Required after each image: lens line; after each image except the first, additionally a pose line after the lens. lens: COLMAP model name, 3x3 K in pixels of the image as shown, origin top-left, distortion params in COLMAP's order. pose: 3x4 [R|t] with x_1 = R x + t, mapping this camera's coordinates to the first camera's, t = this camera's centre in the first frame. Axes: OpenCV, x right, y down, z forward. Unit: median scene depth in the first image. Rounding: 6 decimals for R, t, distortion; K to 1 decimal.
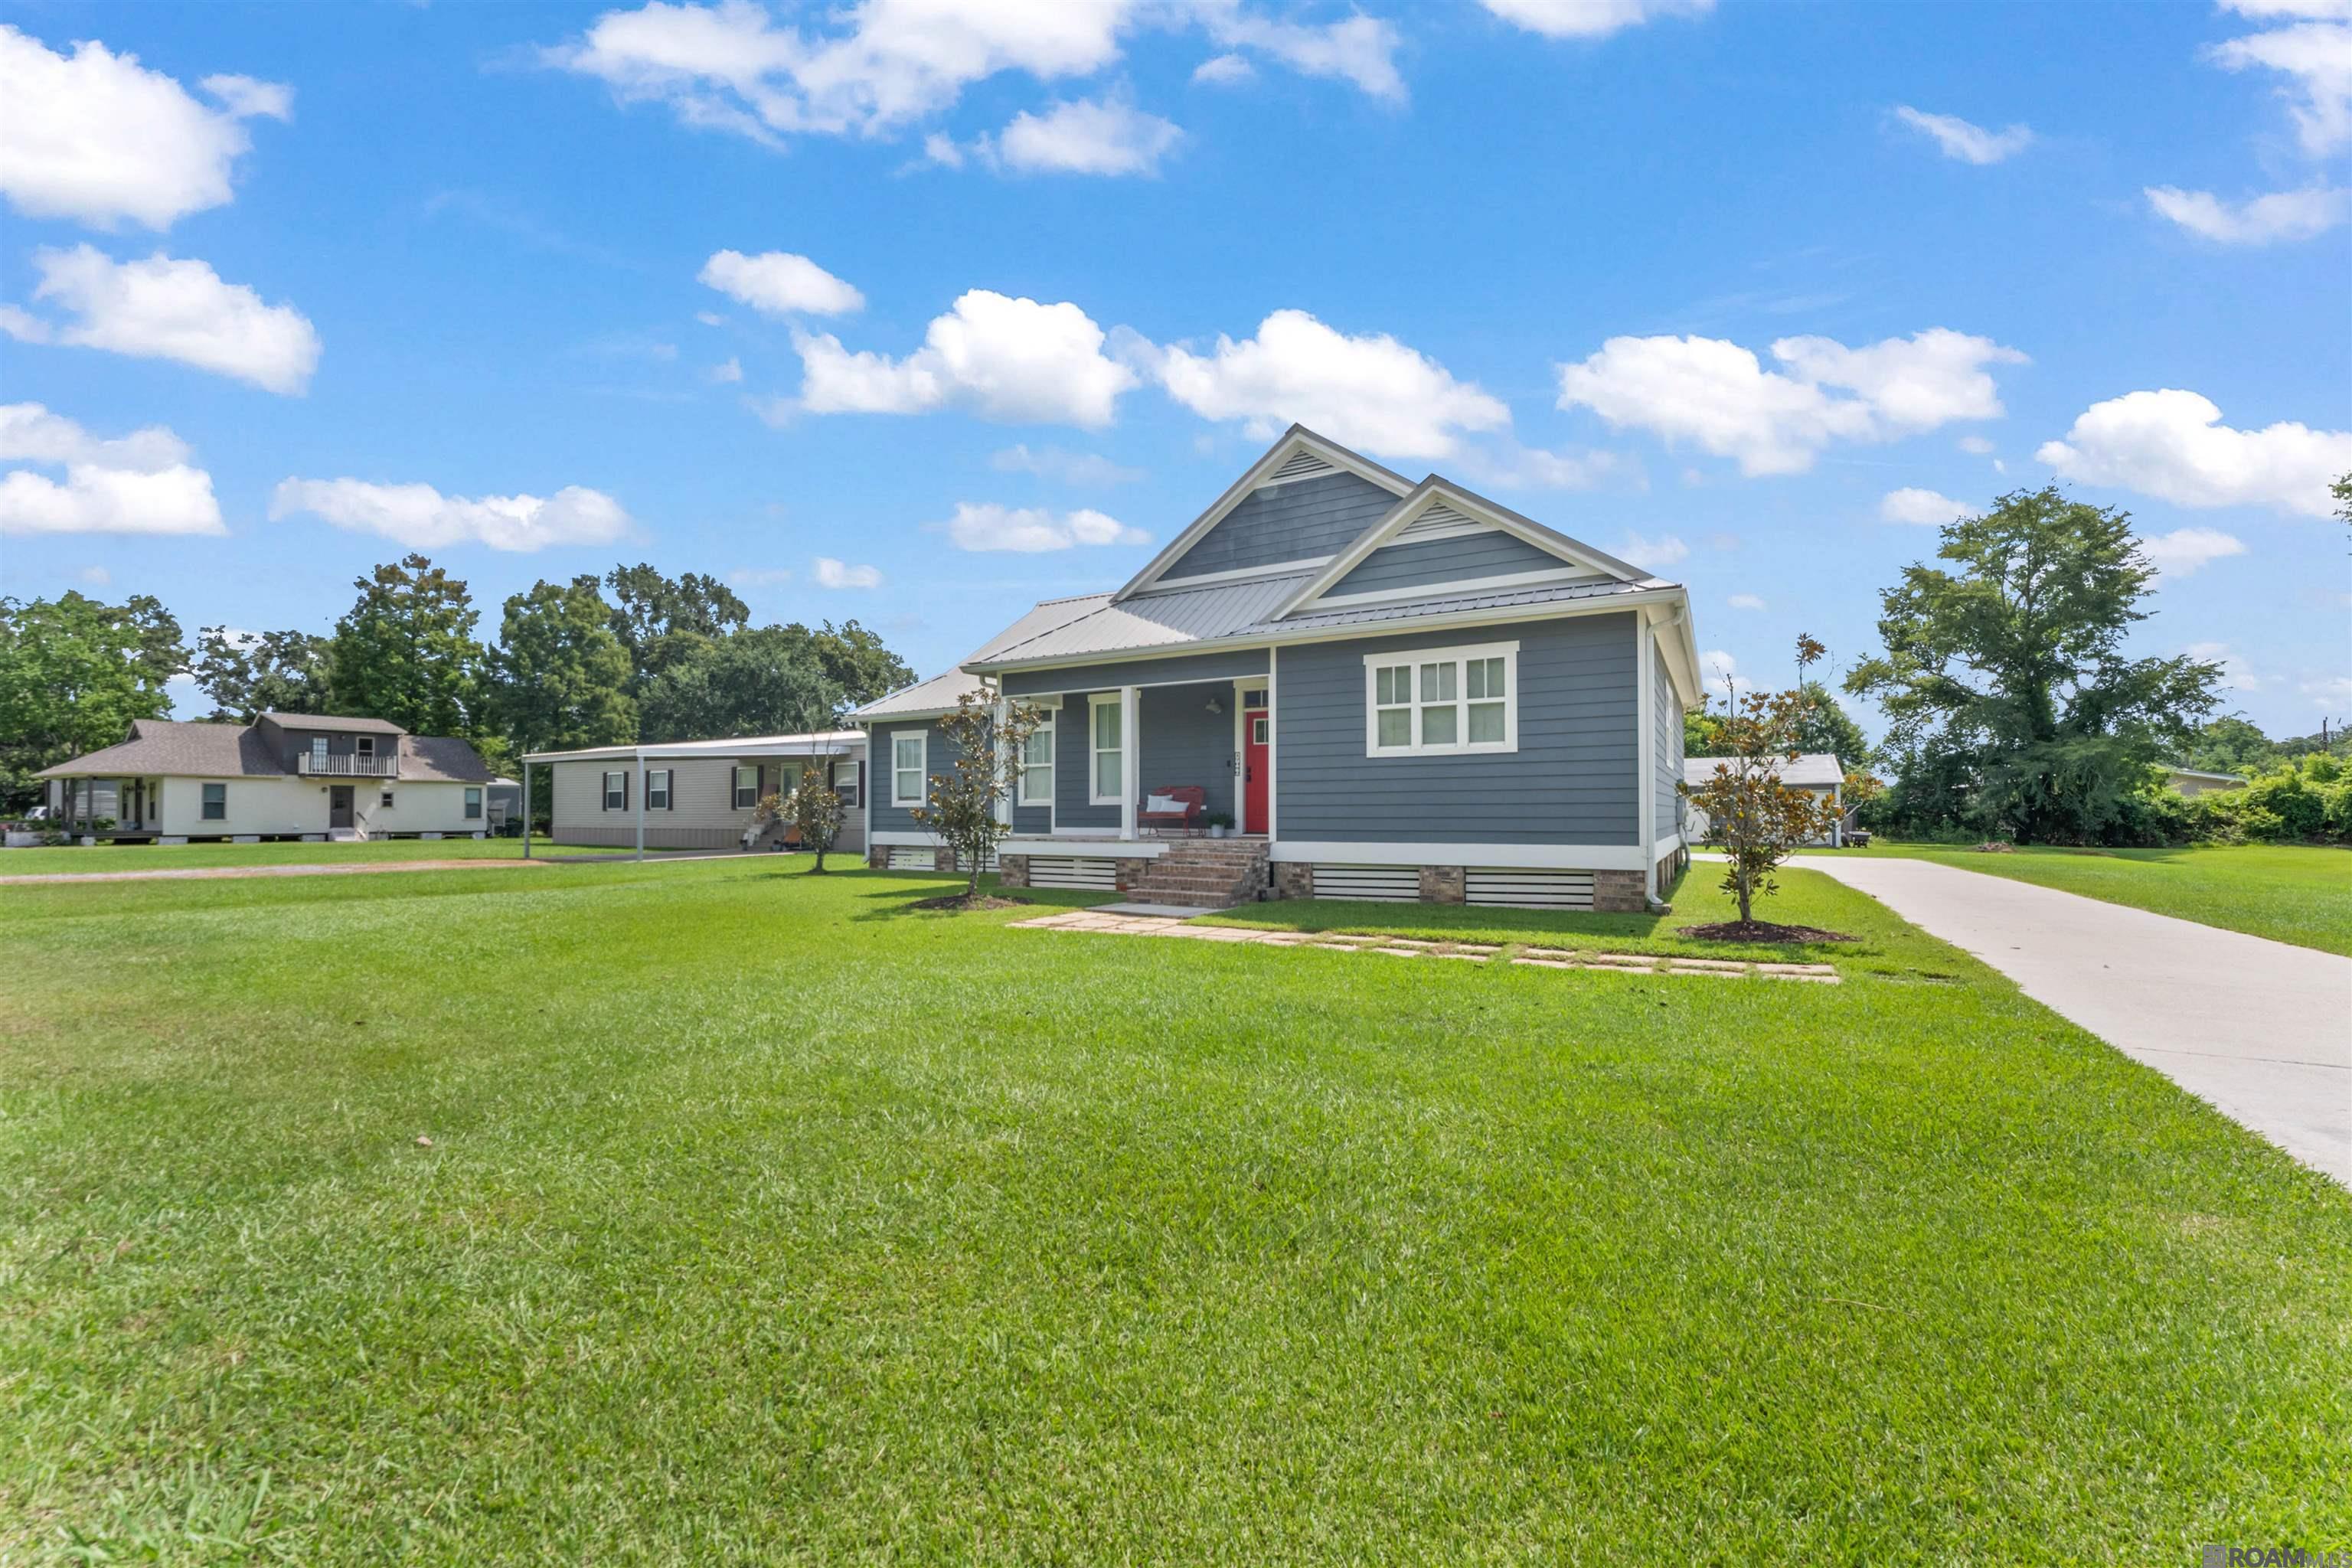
lens RADIAL K [[939.9, 0, 1162.6], [0, 939.9, 780.1], [0, 0, 1]] dist [0.000919, -0.000459]
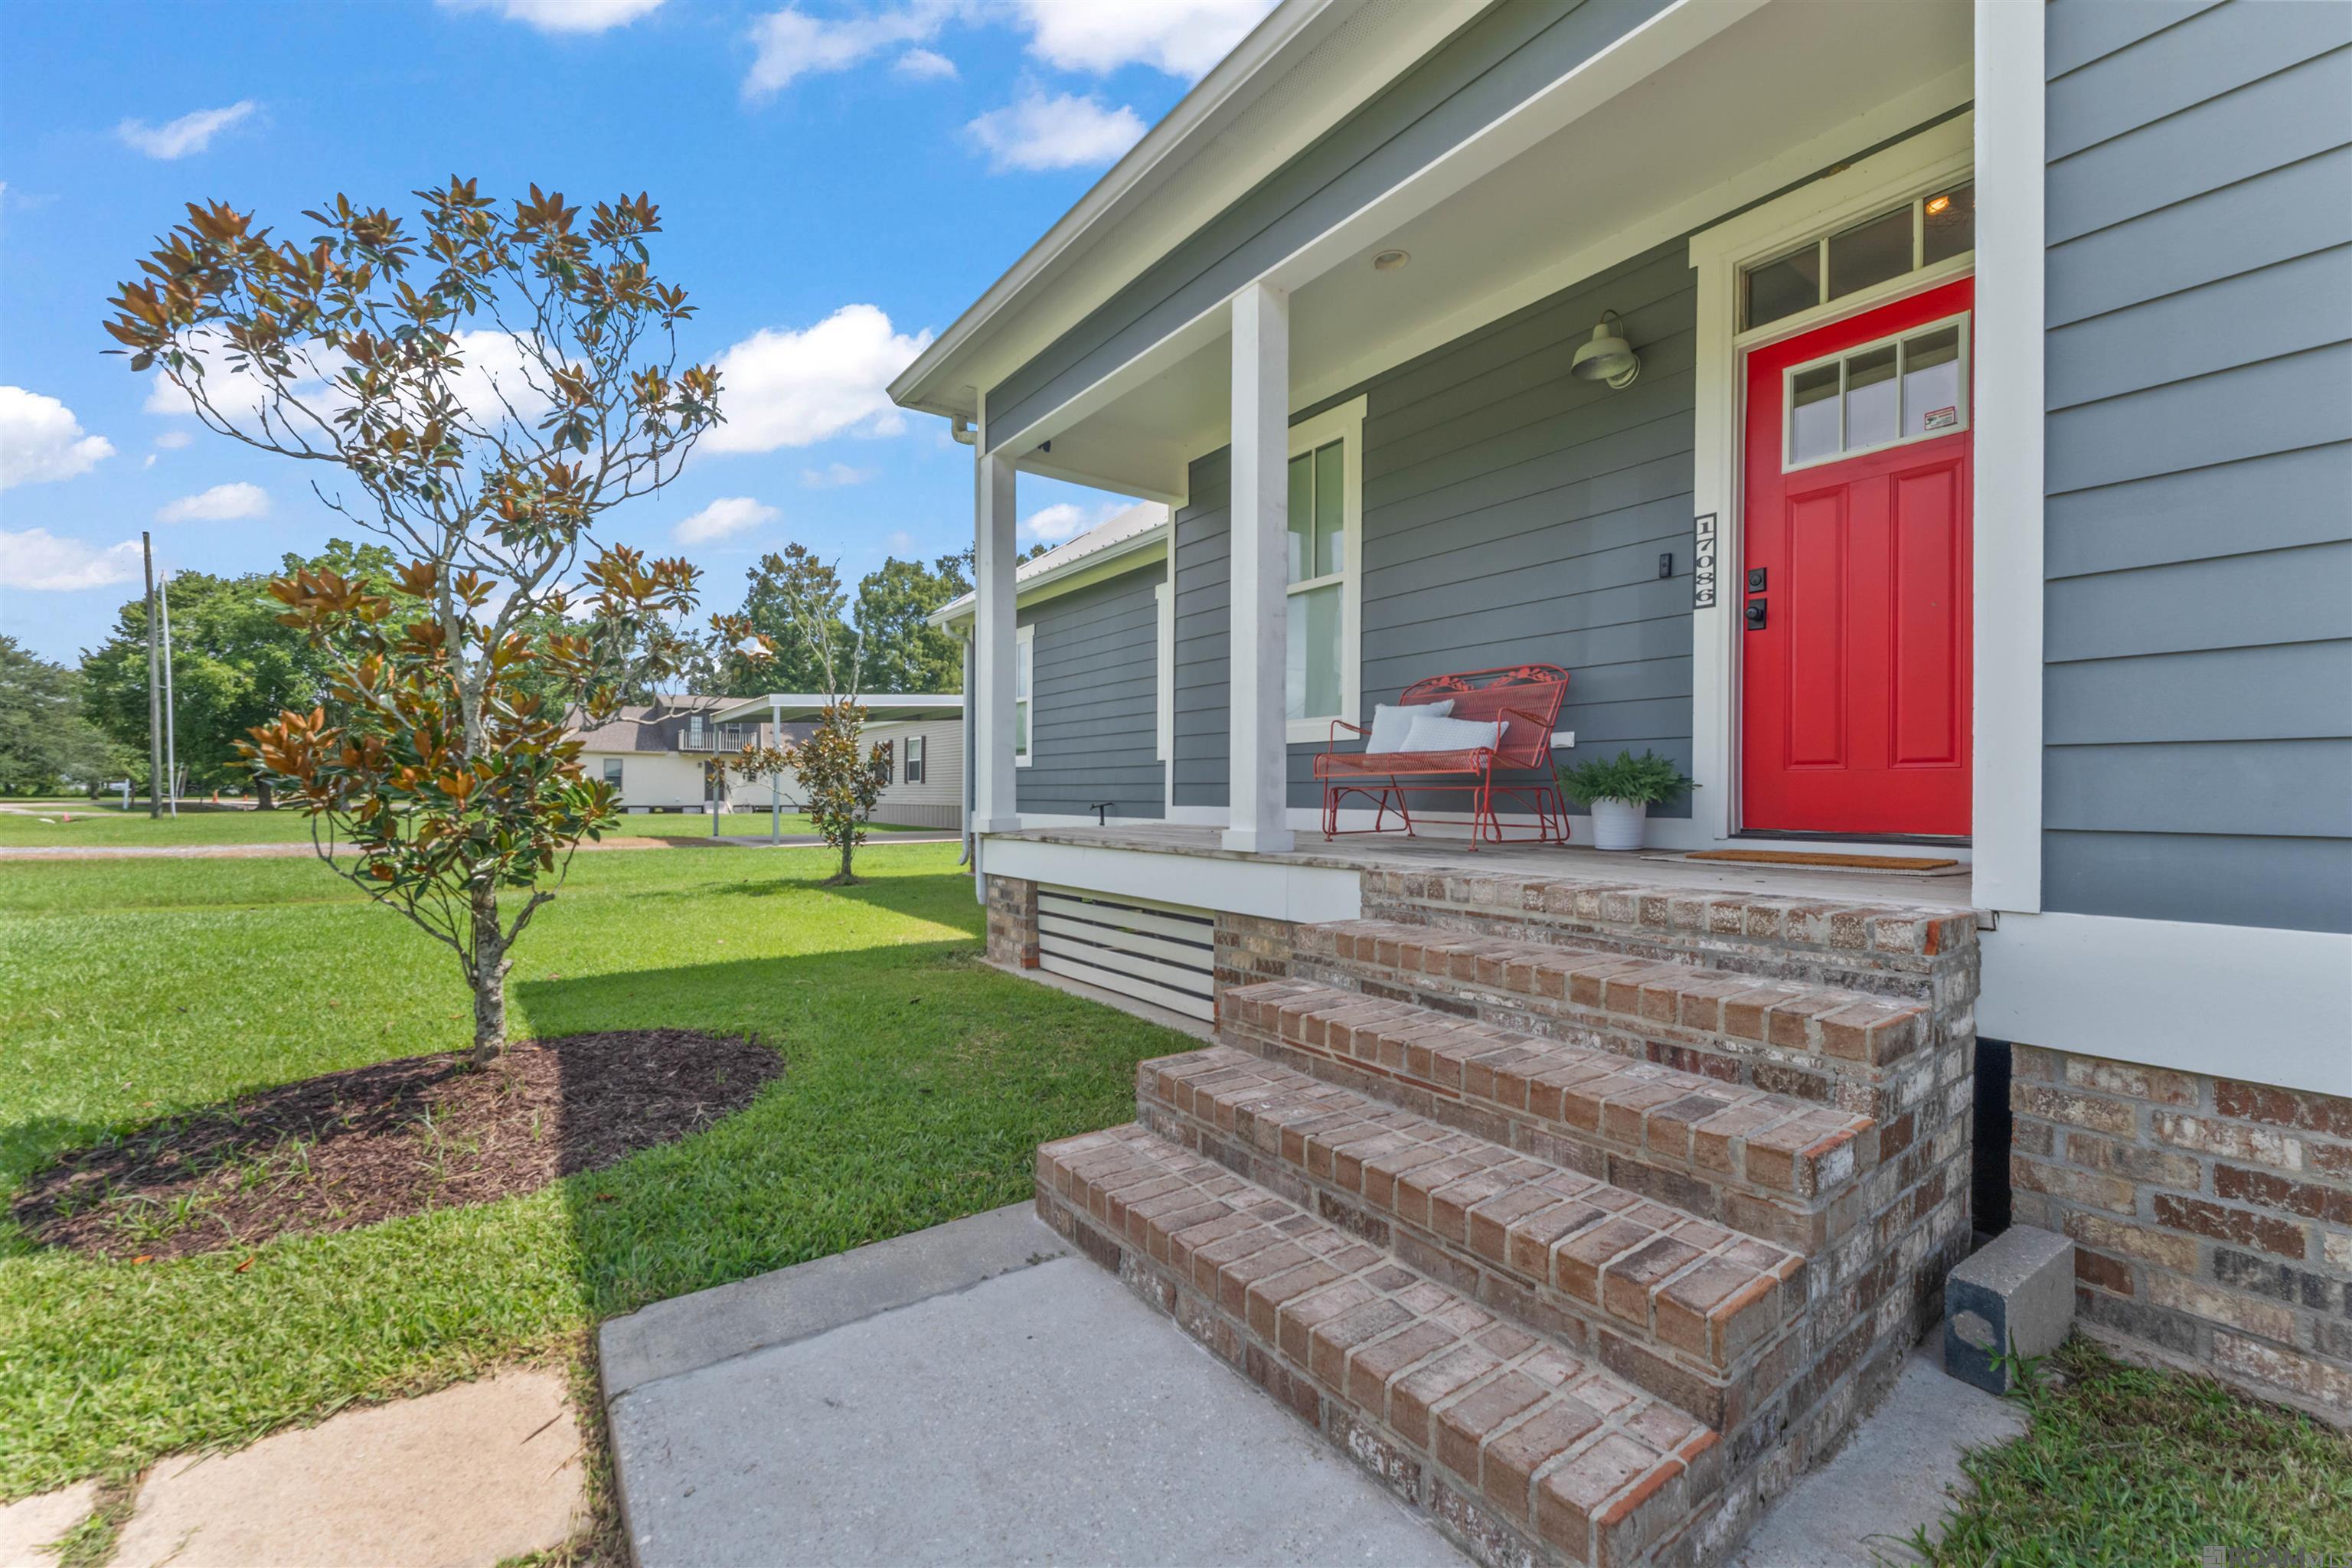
lens RADIAL K [[960.8, 0, 1153.4], [0, 960.8, 786.2], [0, 0, 1]] dist [-0.000775, -0.000215]
pose [[0.914372, 0.003757, -0.404857, 0.052902], [0.006604, 0.999686, 0.024191, 0.039271], [0.404821, -0.024793, 0.914060, 0.762675]]
